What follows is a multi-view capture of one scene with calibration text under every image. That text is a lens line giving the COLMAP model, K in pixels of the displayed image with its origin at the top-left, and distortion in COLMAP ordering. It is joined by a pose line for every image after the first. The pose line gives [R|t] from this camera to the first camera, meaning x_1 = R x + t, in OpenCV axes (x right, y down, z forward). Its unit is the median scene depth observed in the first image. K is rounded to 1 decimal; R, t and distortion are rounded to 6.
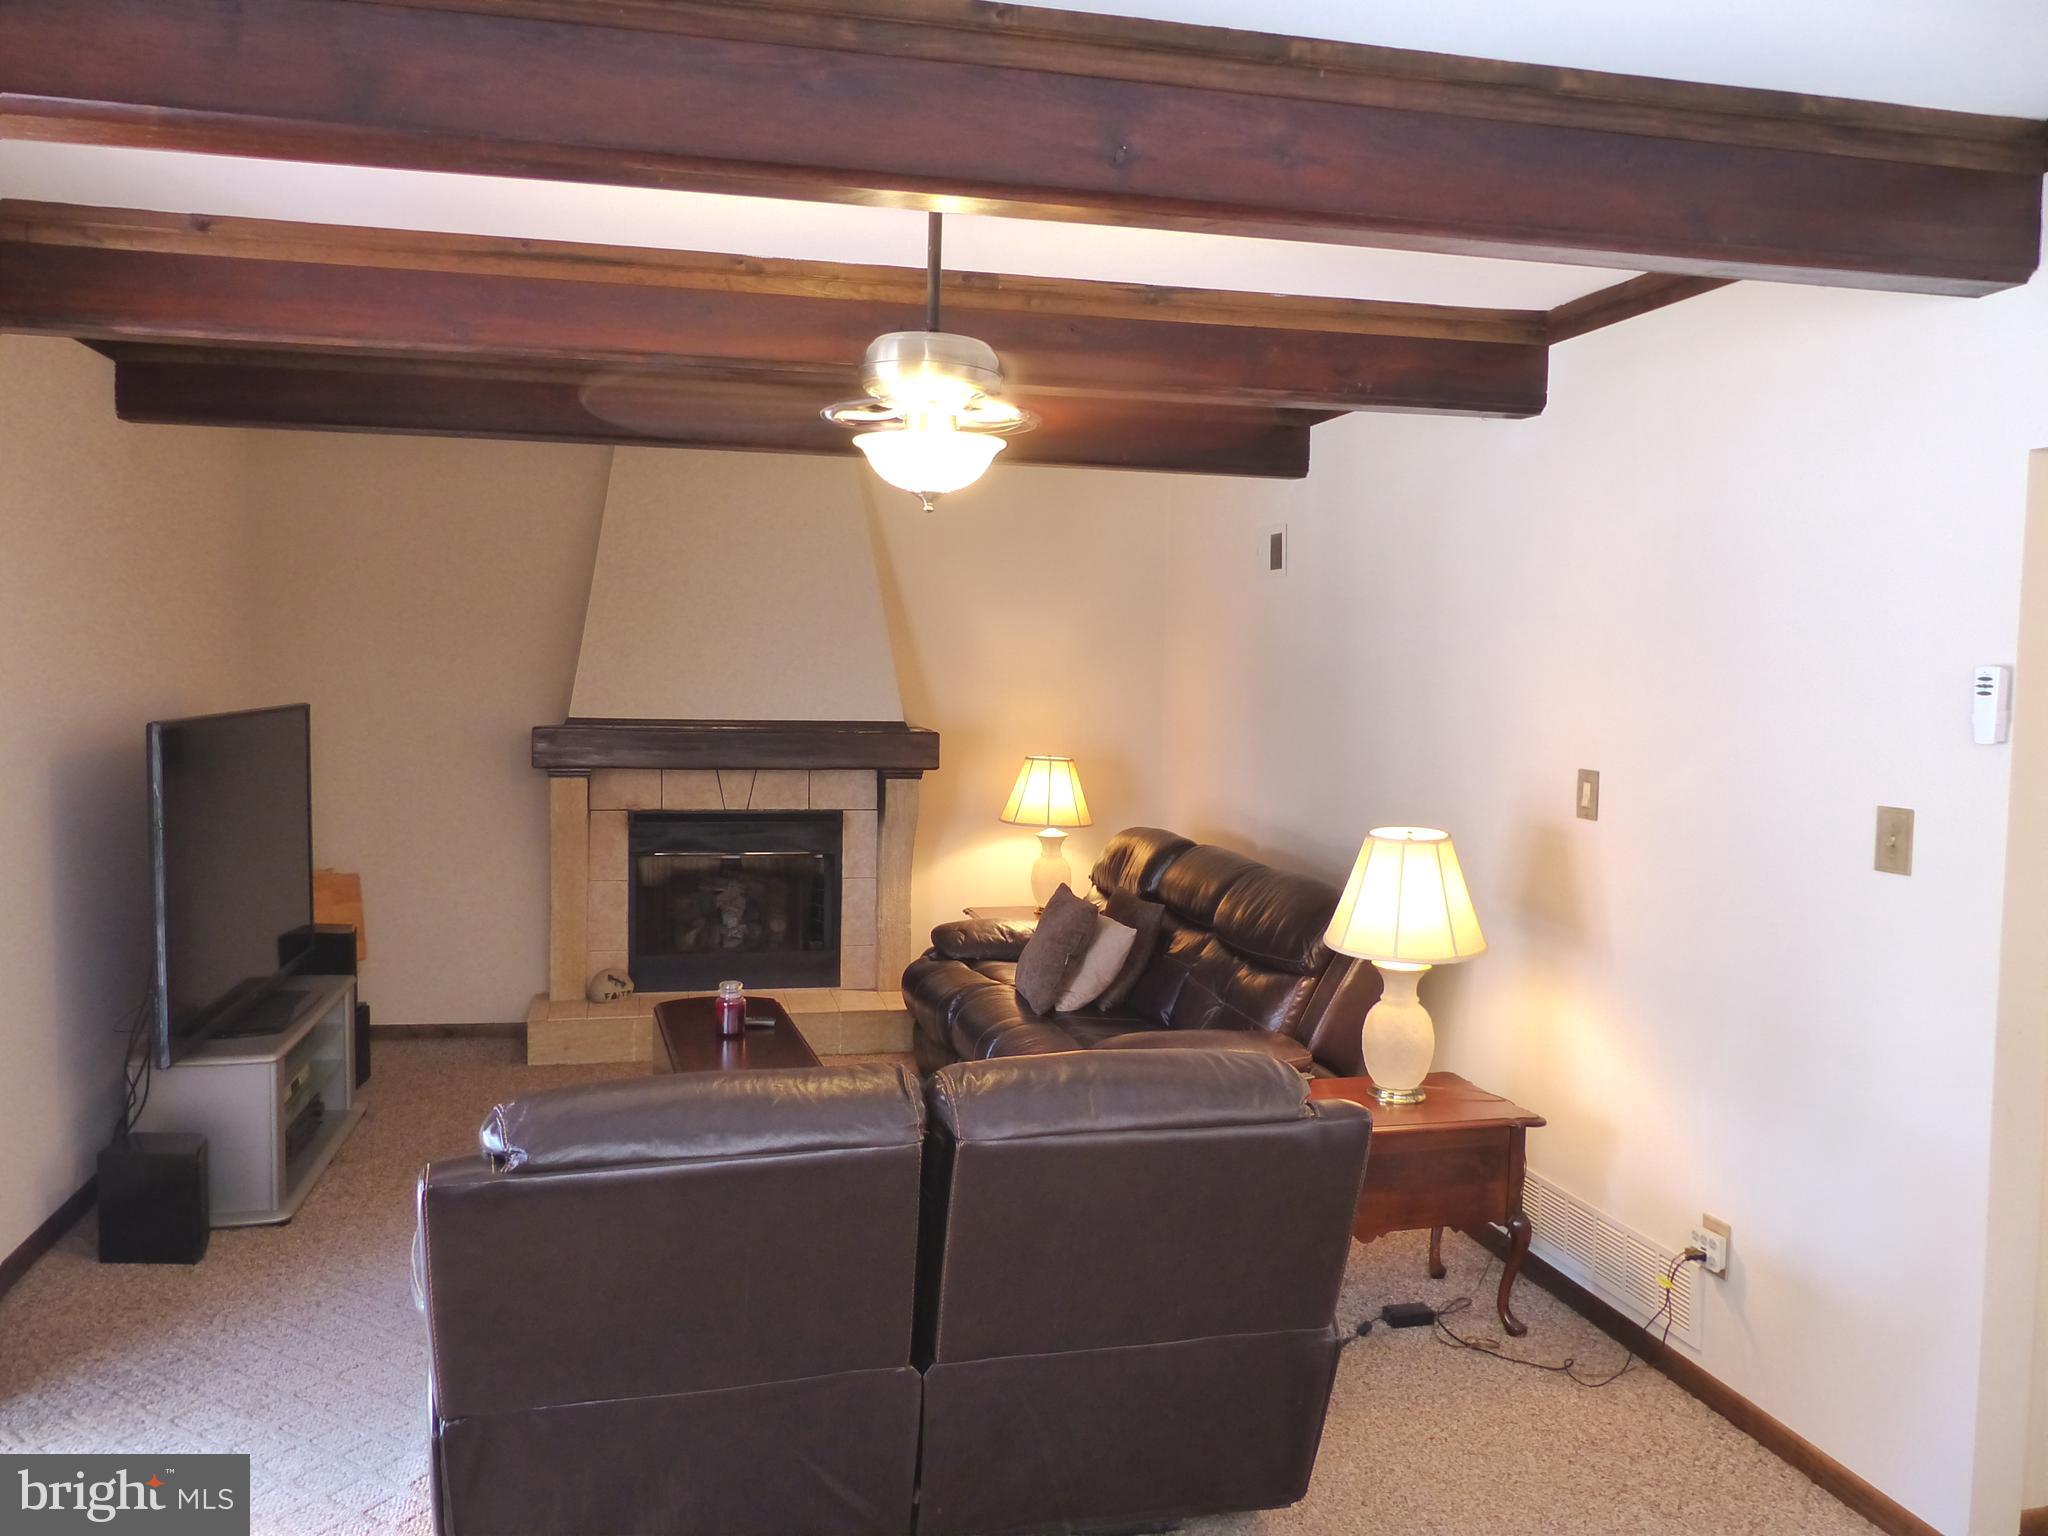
lens RADIAL K [[1573.4, 0, 1013.5], [0, 1573.4, 785.1], [0, 0, 1]] dist [0.054714, -0.007742]
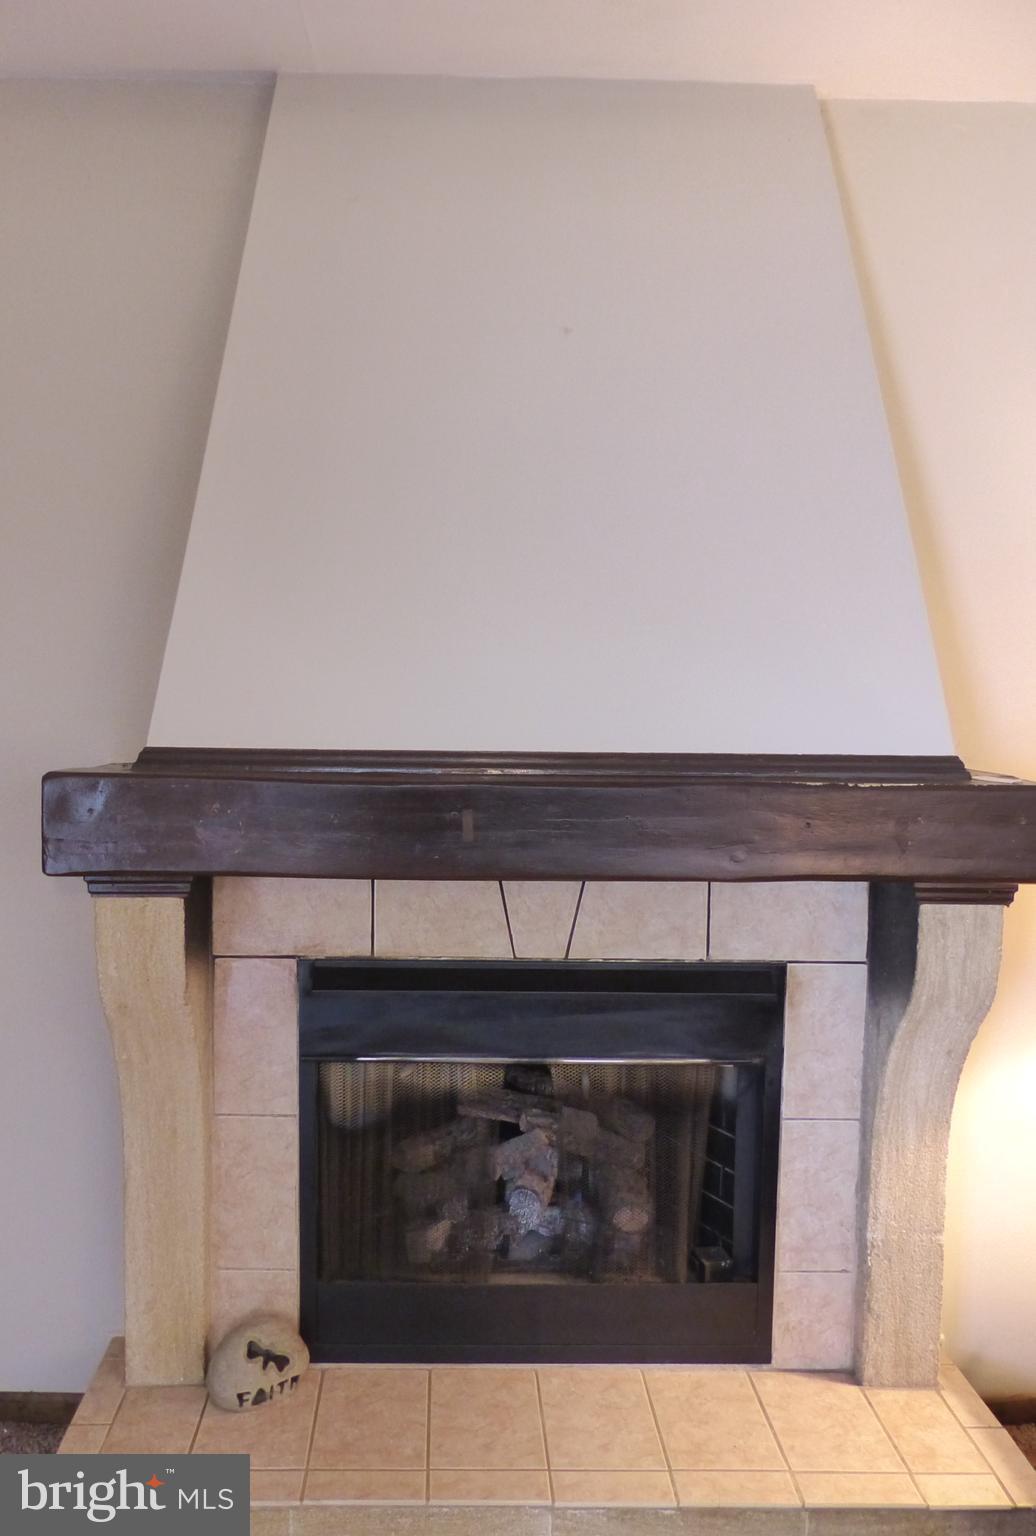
lens RADIAL K [[1112.9, 0, 513.5], [0, 1112.9, 766.3], [0, 0, 1]] dist [0.006627, 0.000941]
pose [[0.985297, 0.005741, -0.170754, -0.131289], [-0.007956, 0.999893, -0.012293, -0.033375], [0.170665, 0.013471, 0.985237, 0.696302]]
